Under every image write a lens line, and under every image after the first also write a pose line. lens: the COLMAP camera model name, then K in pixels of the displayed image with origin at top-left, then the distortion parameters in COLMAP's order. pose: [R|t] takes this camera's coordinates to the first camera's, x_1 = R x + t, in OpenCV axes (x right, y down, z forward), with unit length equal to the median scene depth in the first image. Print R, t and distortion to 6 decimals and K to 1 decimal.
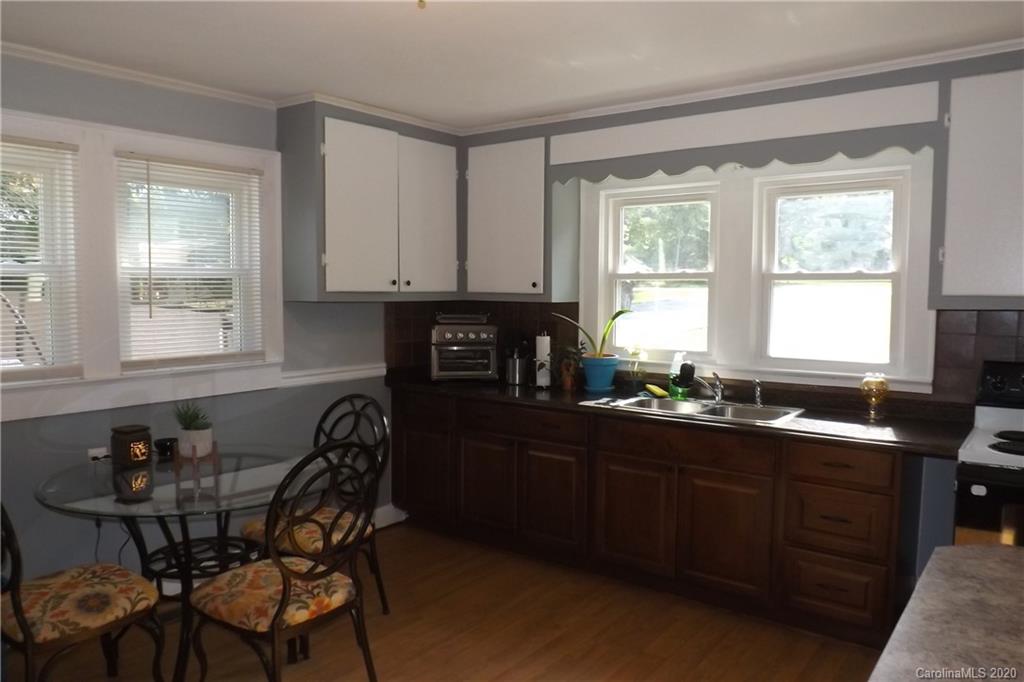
lens RADIAL K [[735.8, 0, 506.4], [0, 735.8, 337.8], [0, 0, 1]] dist [-0.067257, 0.007990]
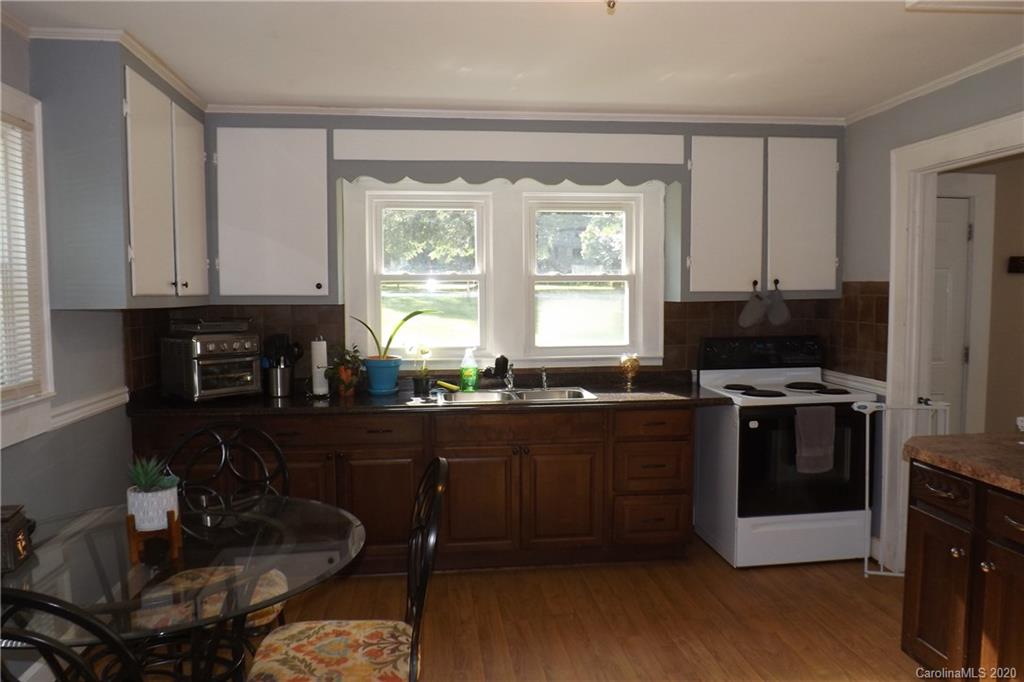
lens RADIAL K [[735.8, 0, 520.9], [0, 735.8, 343.5], [0, 0, 1]] dist [-0.067257, 0.007990]
pose [[0.709529, -0.056440, 0.702413, -0.474978], [0.053301, 0.998230, 0.026369, -0.011650], [-0.702658, 0.018730, 0.711281, 0.177957]]
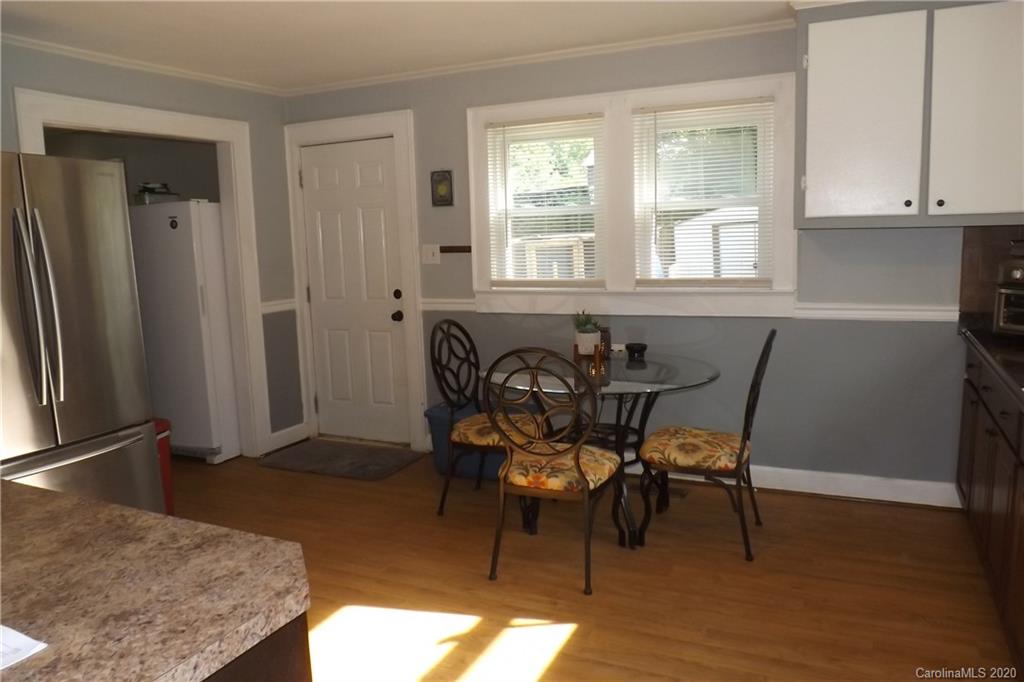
lens RADIAL K [[735.8, 0, 511.1], [0, 735.8, 341.1], [0, 0, 1]] dist [-0.067257, 0.007990]
pose [[0.208807, 0.134352, -0.968684, 0.568097], [-0.027279, 0.990933, 0.131557, -0.018703], [0.977576, -0.001046, 0.210579, 0.429321]]
